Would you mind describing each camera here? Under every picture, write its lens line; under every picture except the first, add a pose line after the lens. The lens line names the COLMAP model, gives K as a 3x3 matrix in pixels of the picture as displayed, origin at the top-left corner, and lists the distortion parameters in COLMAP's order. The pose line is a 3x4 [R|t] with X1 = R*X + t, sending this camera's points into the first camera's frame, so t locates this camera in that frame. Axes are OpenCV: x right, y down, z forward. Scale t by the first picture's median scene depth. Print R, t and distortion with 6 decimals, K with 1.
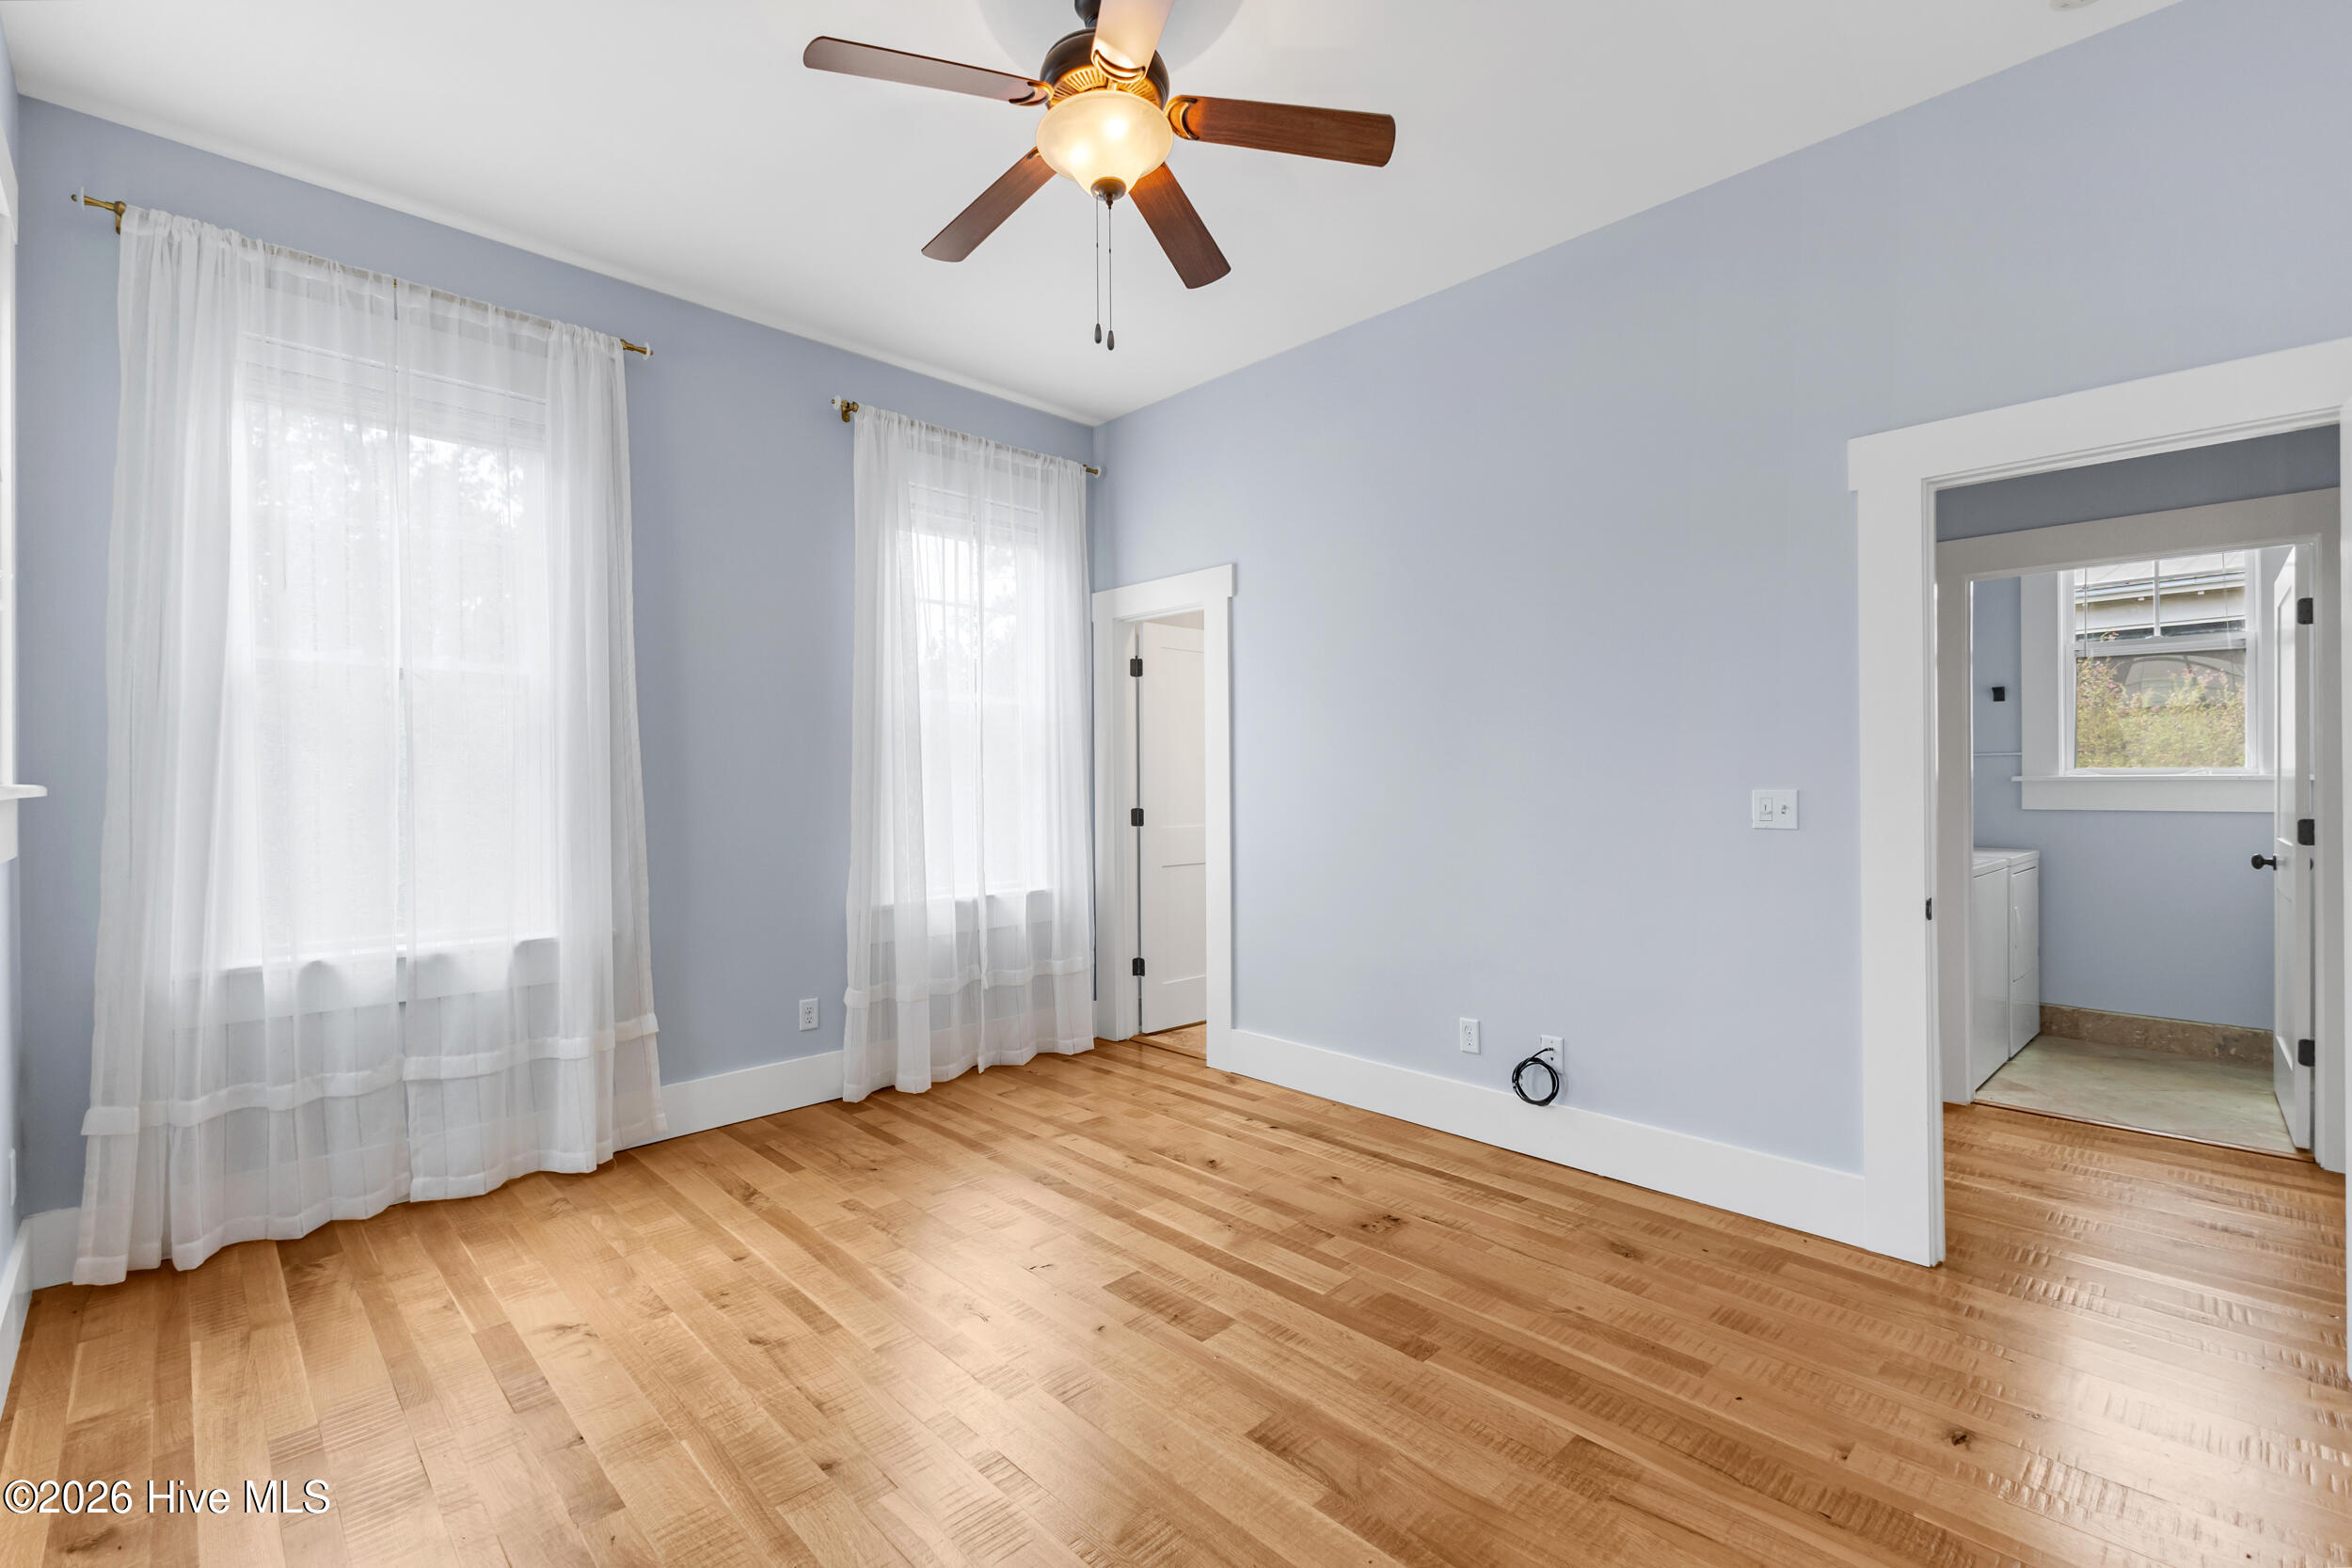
lens RADIAL K [[1013.4, 0, 1180.3], [0, 1013.4, 777.9], [0, 0, 1]] dist [0.013487, -0.002606]
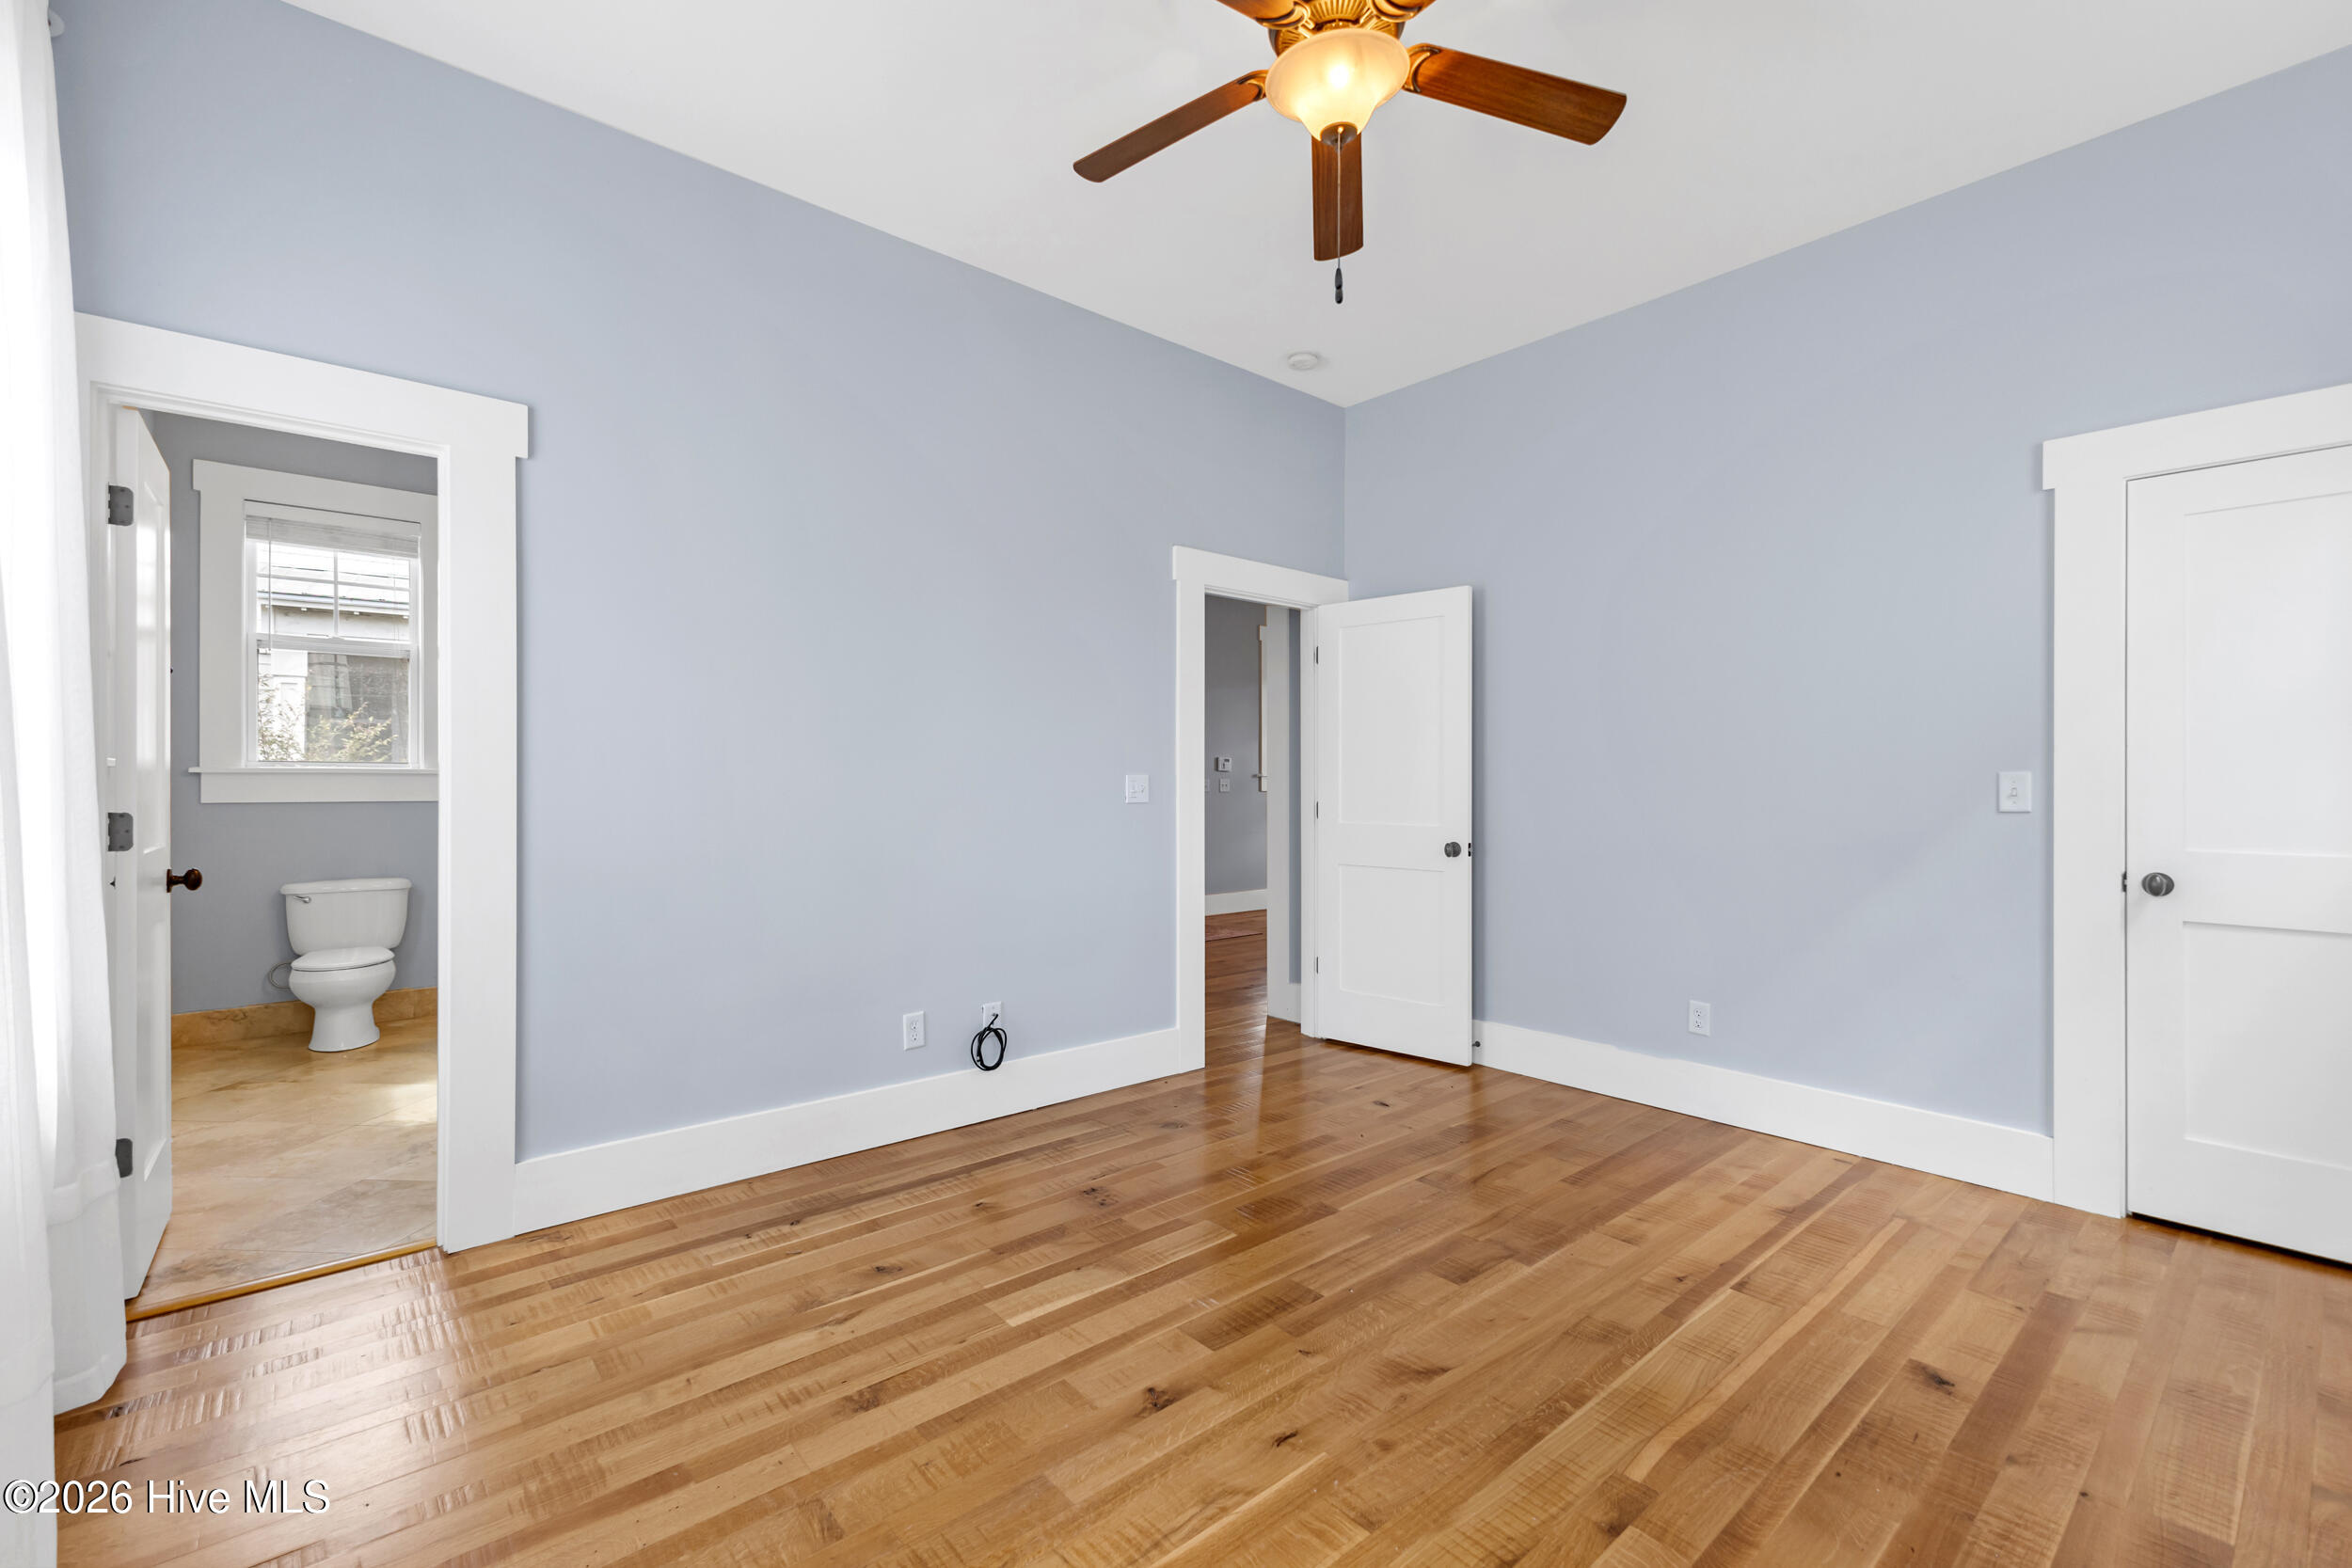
lens RADIAL K [[1013.4, 0, 1180.3], [0, 1013.4, 777.9], [0, 0, 1]] dist [0.013487, -0.002606]
pose [[0.069025, 0.009104, 0.997573, -0.697698], [-0.005458, 0.999947, -0.008748, 0.023445], [-0.997600, -0.004841, 0.069071, 0.727785]]
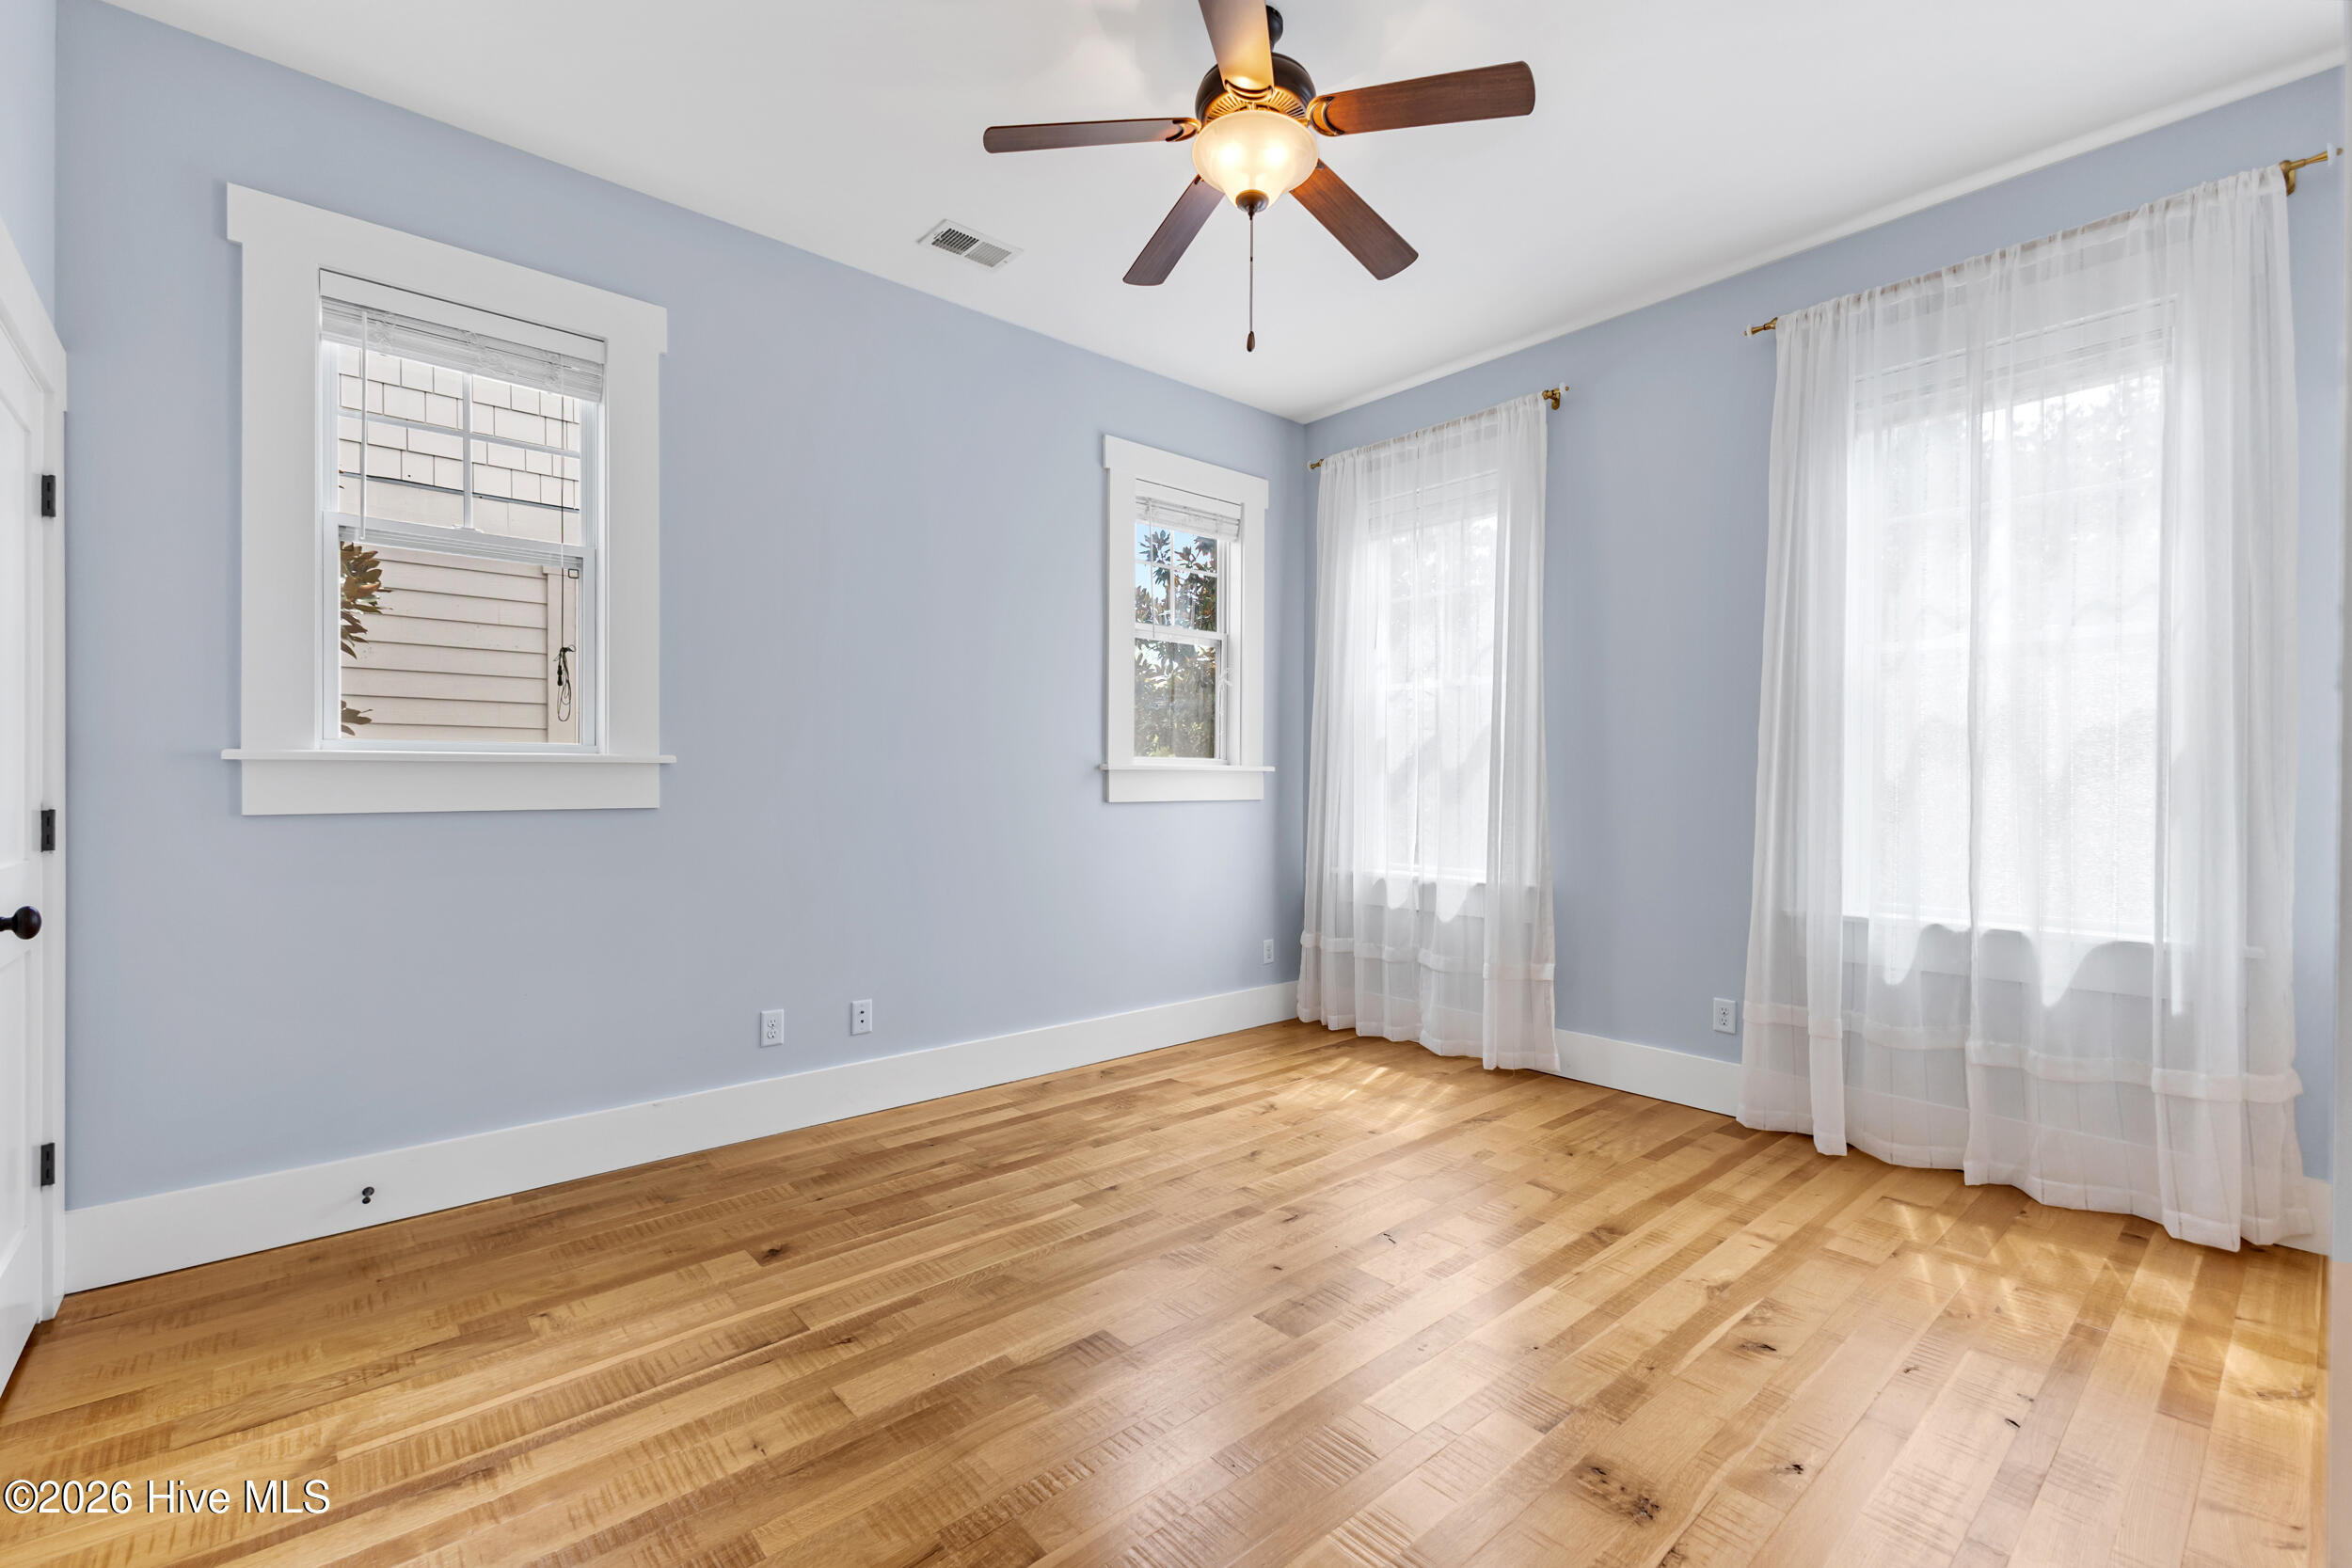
lens RADIAL K [[1013.4, 0, 1180.3], [0, 1013.4, 777.9], [0, 0, 1]] dist [0.013487, -0.002606]
pose [[-0.047251, 0.002683, -0.998879, 0.685305], [-0.000658, 0.999996, 0.002717, 0.018779], [0.998883, 0.000786, -0.047249, 0.657729]]
